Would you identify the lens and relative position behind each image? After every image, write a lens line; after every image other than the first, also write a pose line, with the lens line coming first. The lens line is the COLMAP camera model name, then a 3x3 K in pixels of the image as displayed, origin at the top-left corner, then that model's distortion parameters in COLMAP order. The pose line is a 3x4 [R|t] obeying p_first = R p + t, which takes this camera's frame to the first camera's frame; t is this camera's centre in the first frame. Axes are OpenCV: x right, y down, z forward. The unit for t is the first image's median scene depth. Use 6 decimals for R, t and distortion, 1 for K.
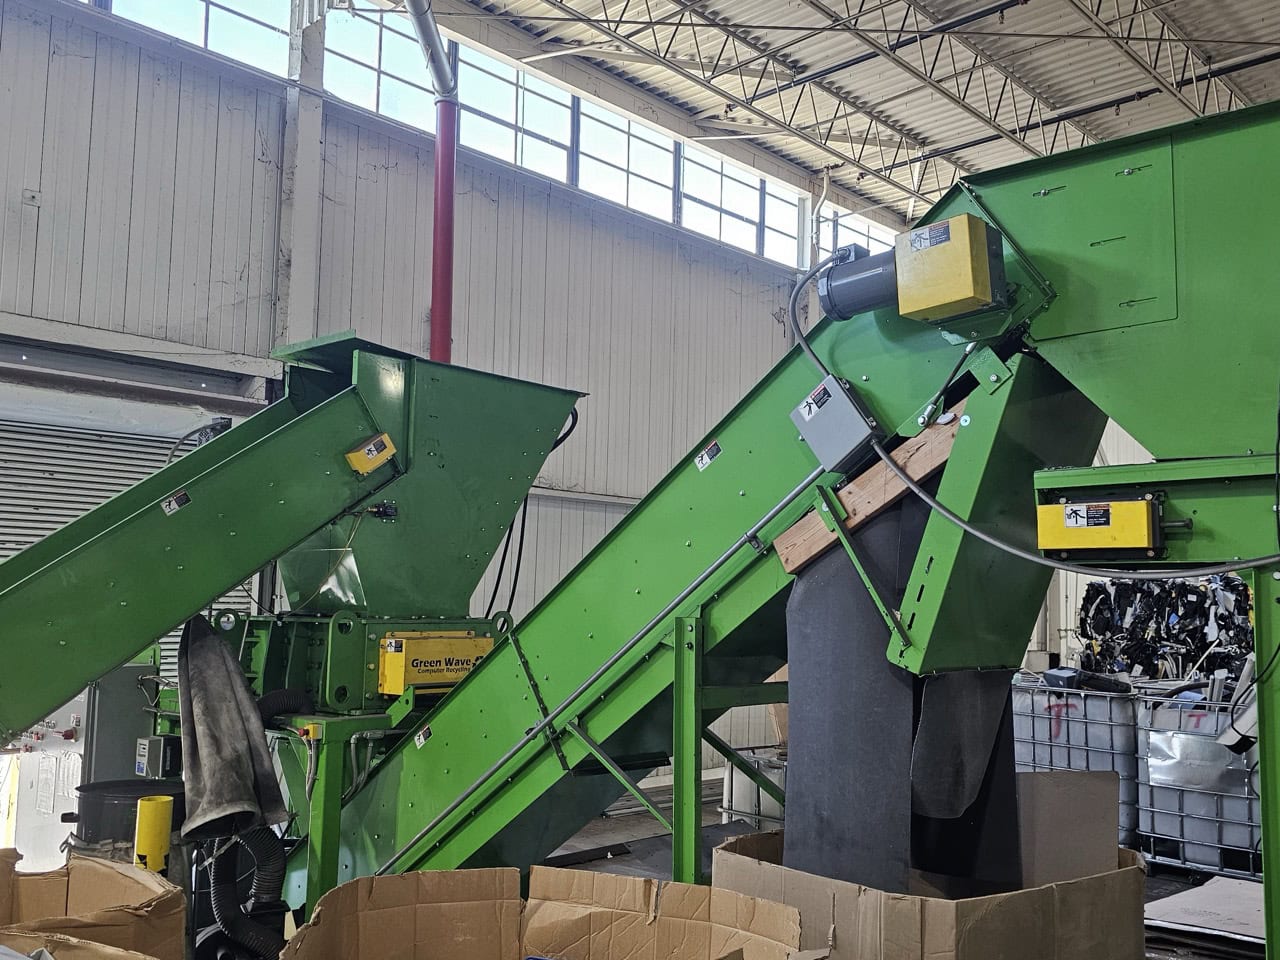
lens RADIAL K [[1140.1, 0, 640.0], [0, 1140.1, 480.0], [0, 0, 1]] dist [0.041449, -0.004215]
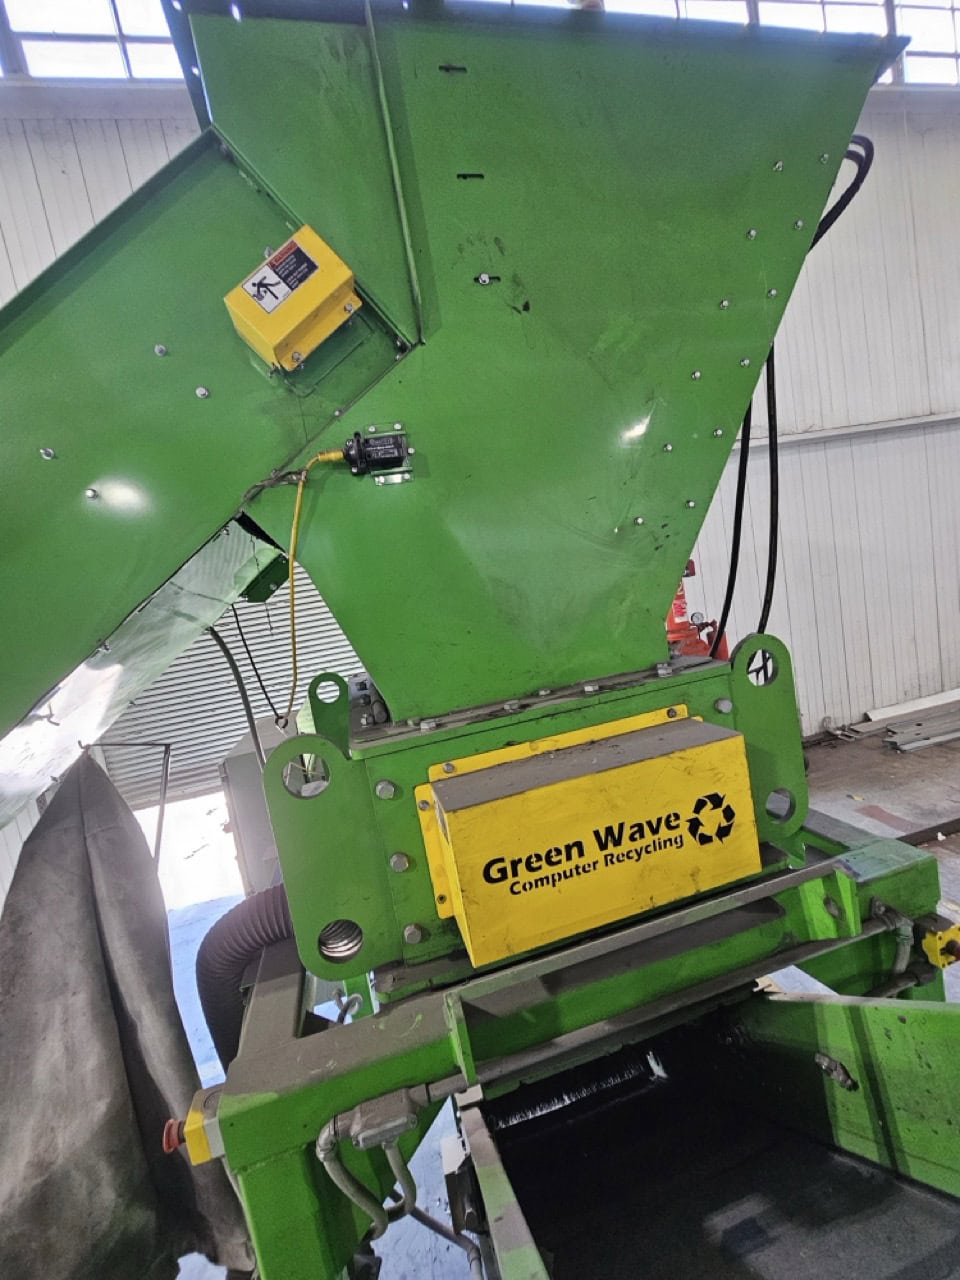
lens RADIAL K [[525.6, 0, 468.5], [0, 525.6, 639.2], [0, 0, 1]] dist [0.000157, 0.000094]
pose [[0.805257, -0.108504, -0.582913, -0.101100], [0.247866, 0.954691, 0.164704, 0.064904], [0.538631, -0.277113, 0.795666, 0.854421]]
